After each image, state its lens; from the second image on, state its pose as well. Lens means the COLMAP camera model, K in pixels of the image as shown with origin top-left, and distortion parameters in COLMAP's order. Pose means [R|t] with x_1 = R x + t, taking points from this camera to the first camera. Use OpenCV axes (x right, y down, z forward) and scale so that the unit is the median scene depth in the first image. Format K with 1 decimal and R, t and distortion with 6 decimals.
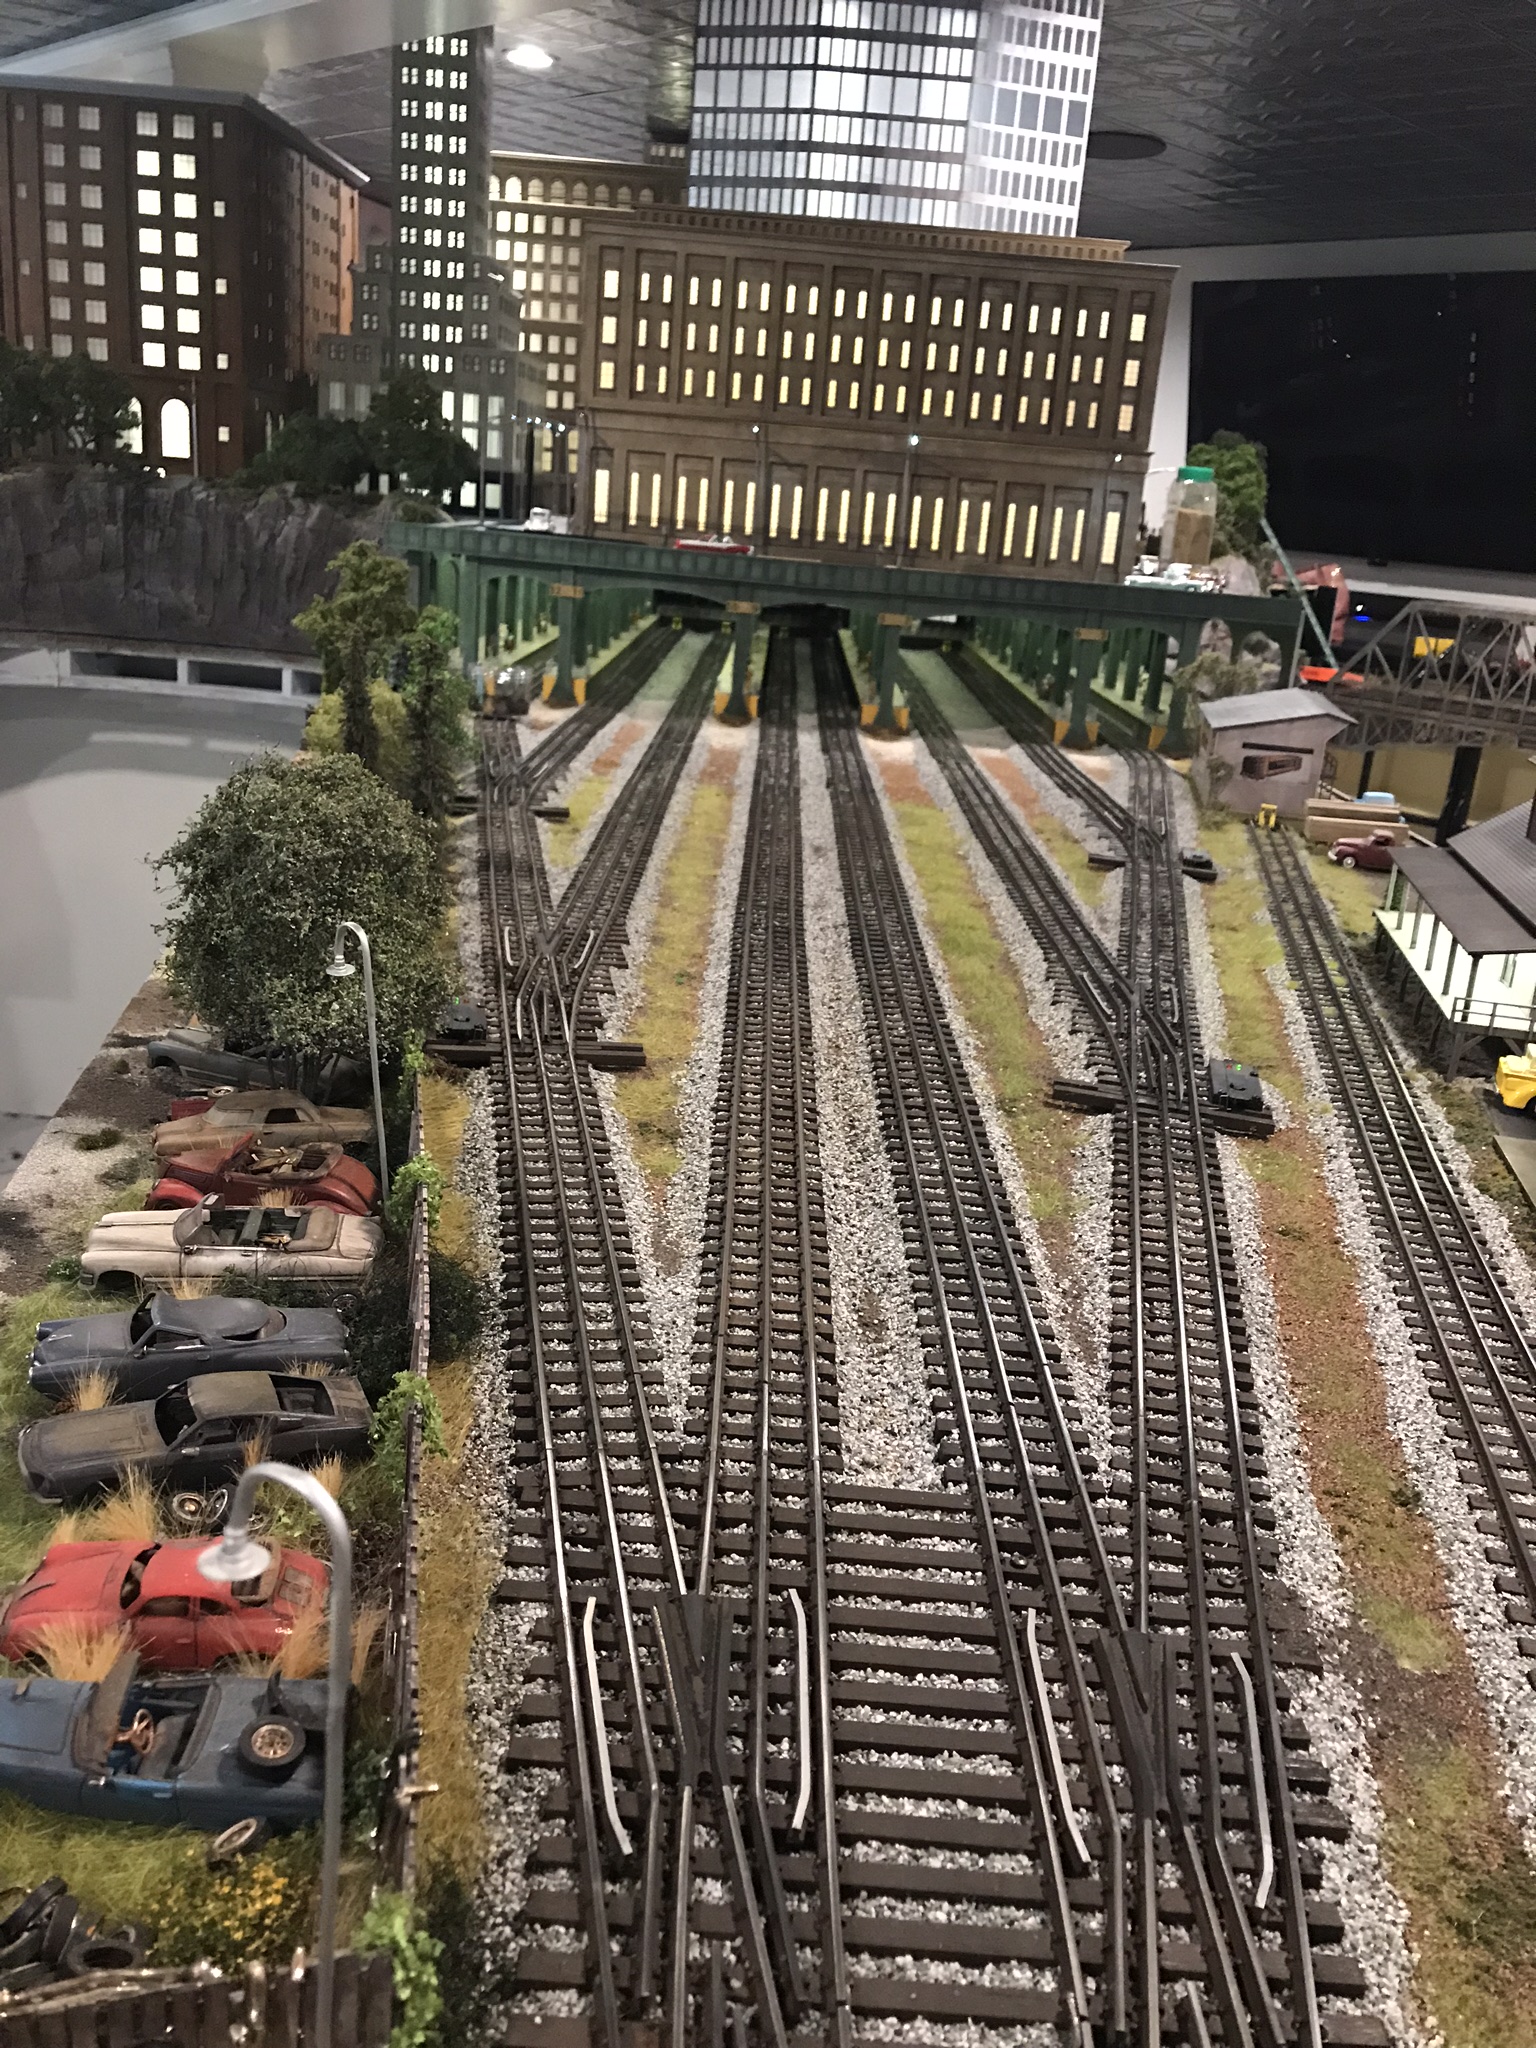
lens RADIAL K [[1694.9, 0, 789.2], [0, 1694.9, 1004.7], [0, 0, 1]] dist [0.024883, 0.007463]
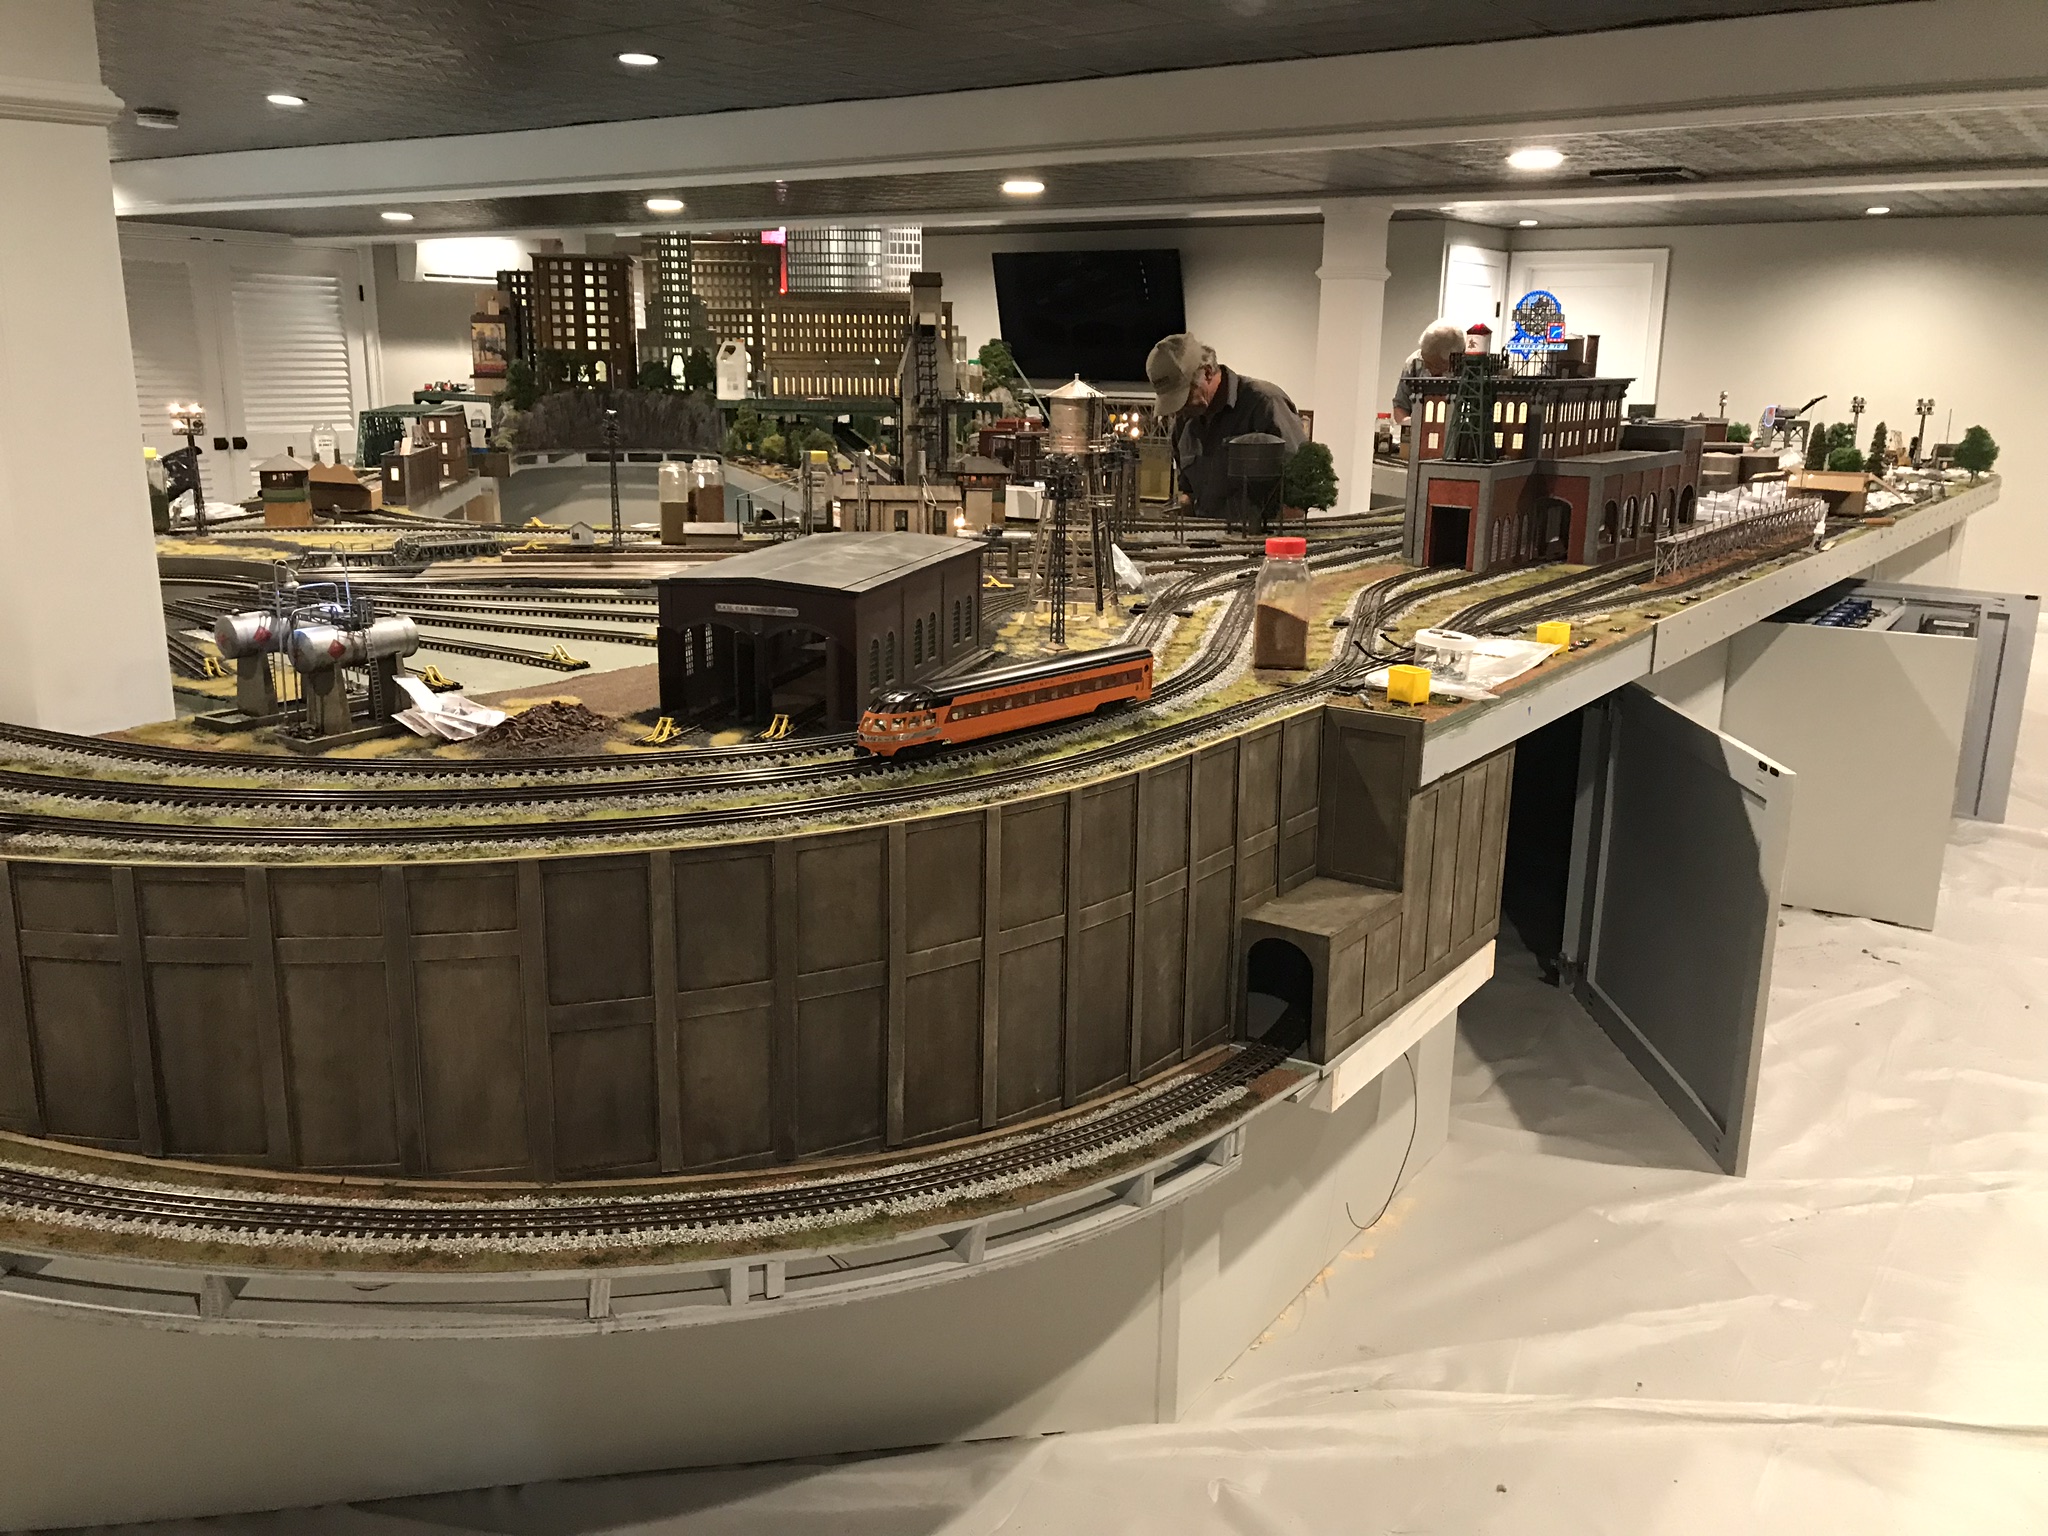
lens RADIAL K [[1694.9, 0, 1034.0], [0, 1694.9, 769.0], [0, 0, 1]] dist [0.024883, 0.007463]
pose [[0.981672, -0.111645, 0.154455, -0.195987], [0.116882, 0.992825, -0.025223, 0.494024], [-0.150531, 0.042814, 0.987678, -1.969289]]
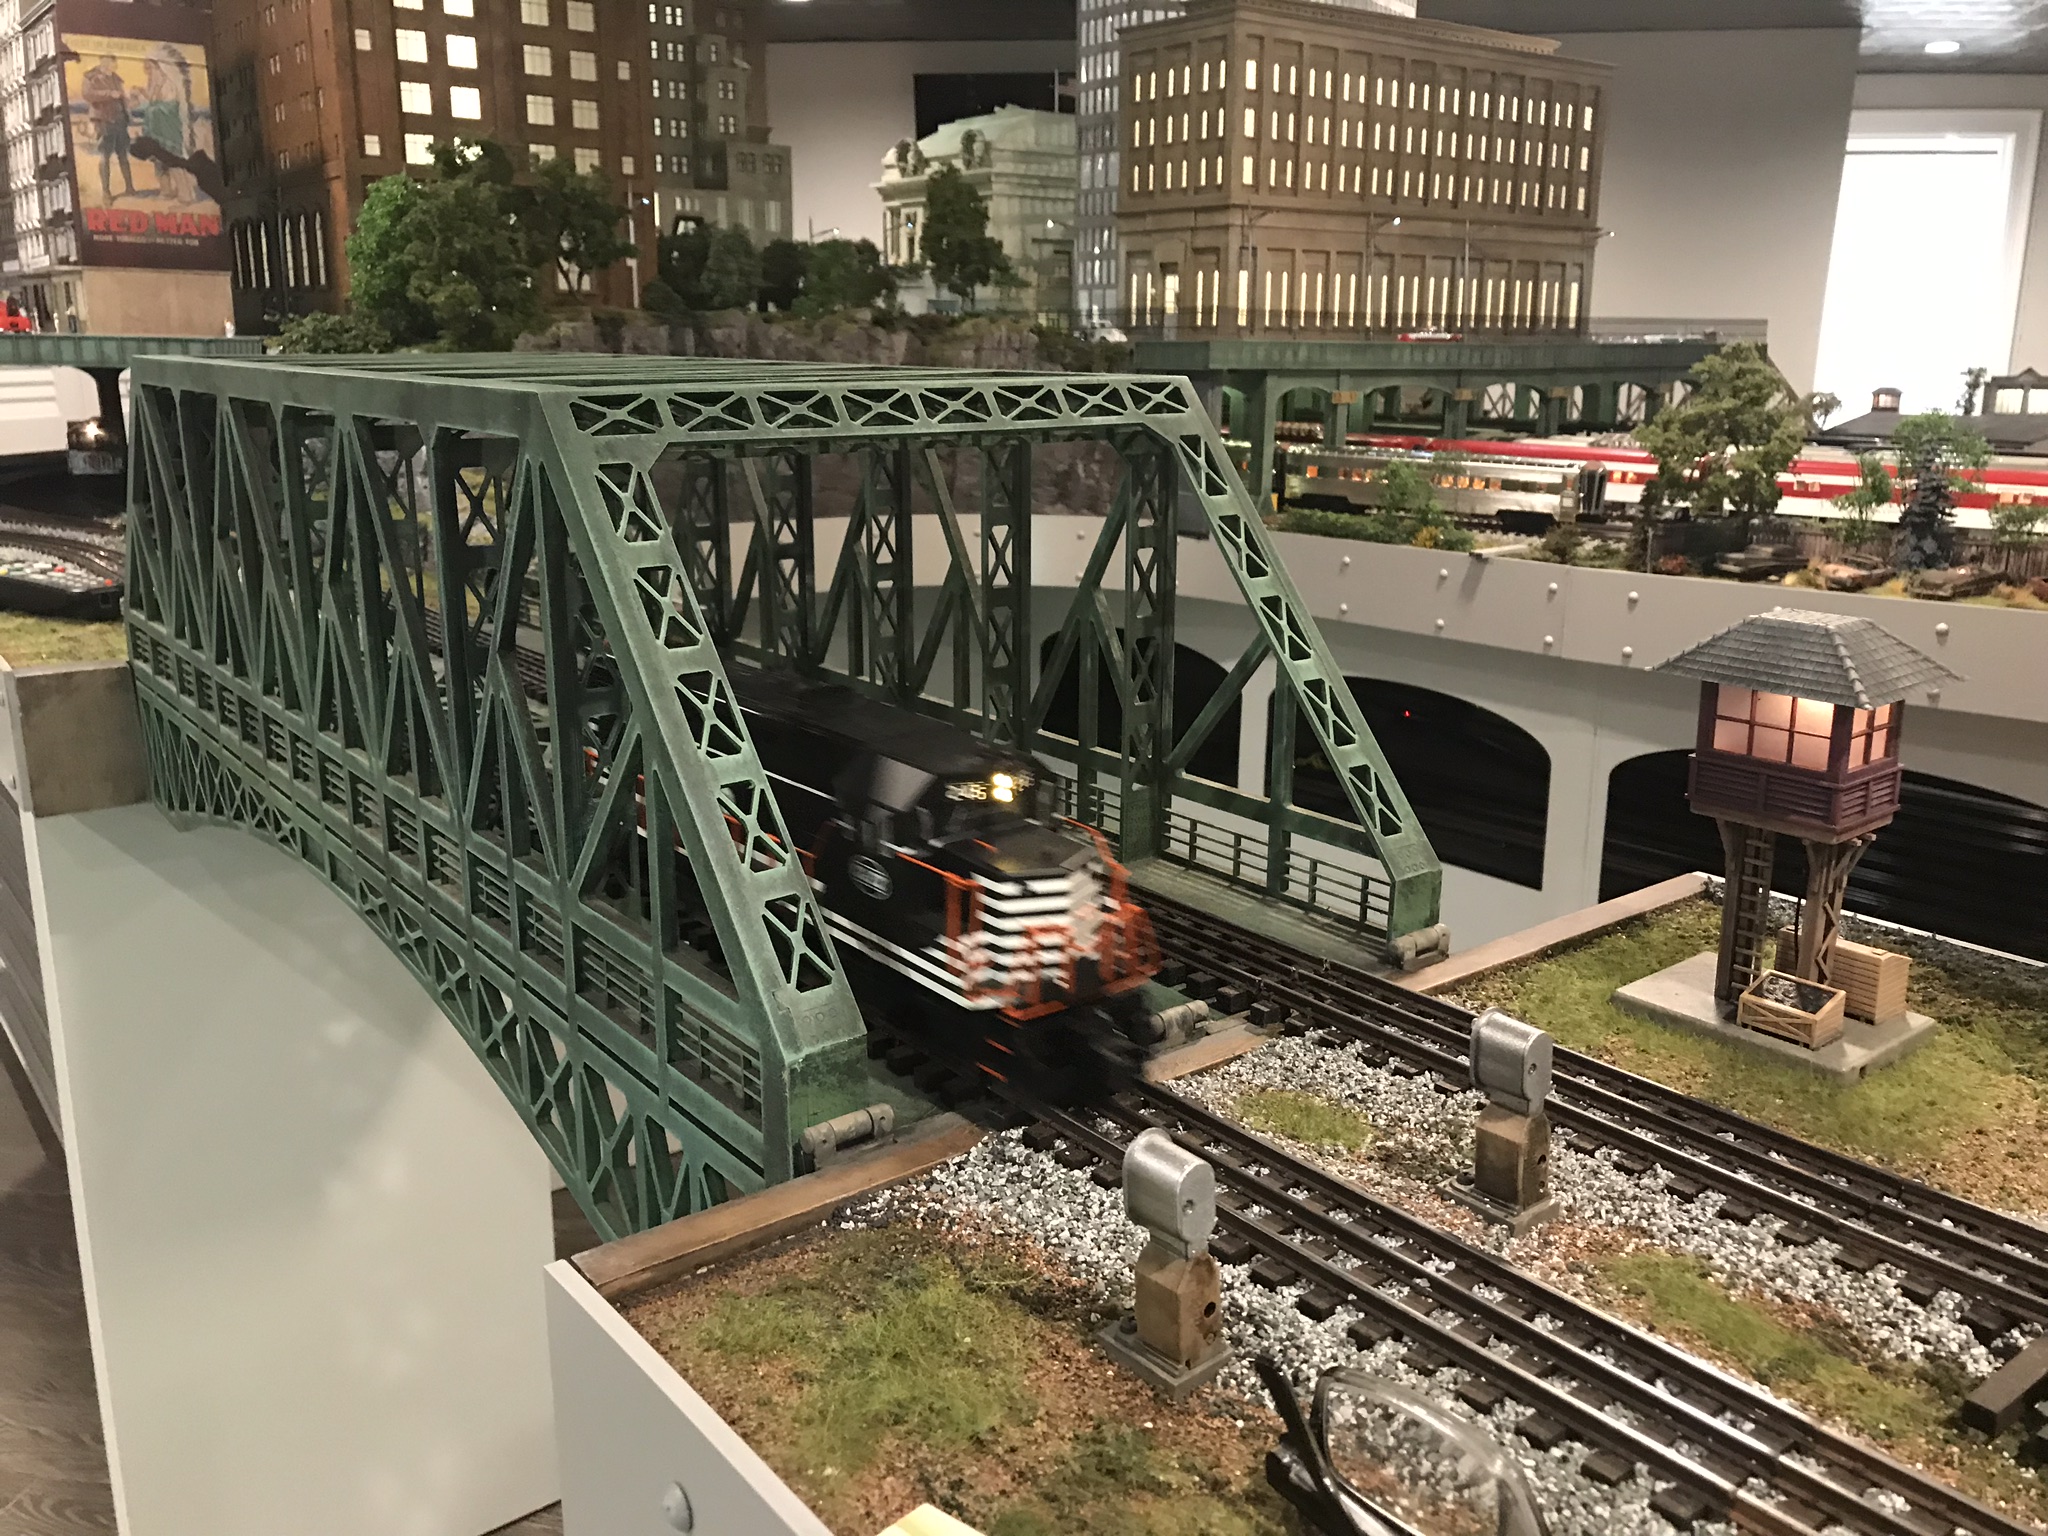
lens RADIAL K [[1694.9, 0, 1017.1], [0, 1694.9, 759.4], [0, 0, 1]] dist [0.024883, 0.007463]
pose [[0.780491, -0.221269, 0.584700, -0.794422], [0.230946, 0.971161, 0.059238, -0.130559], [-0.580945, 0.088799, 0.809084, 0.320606]]
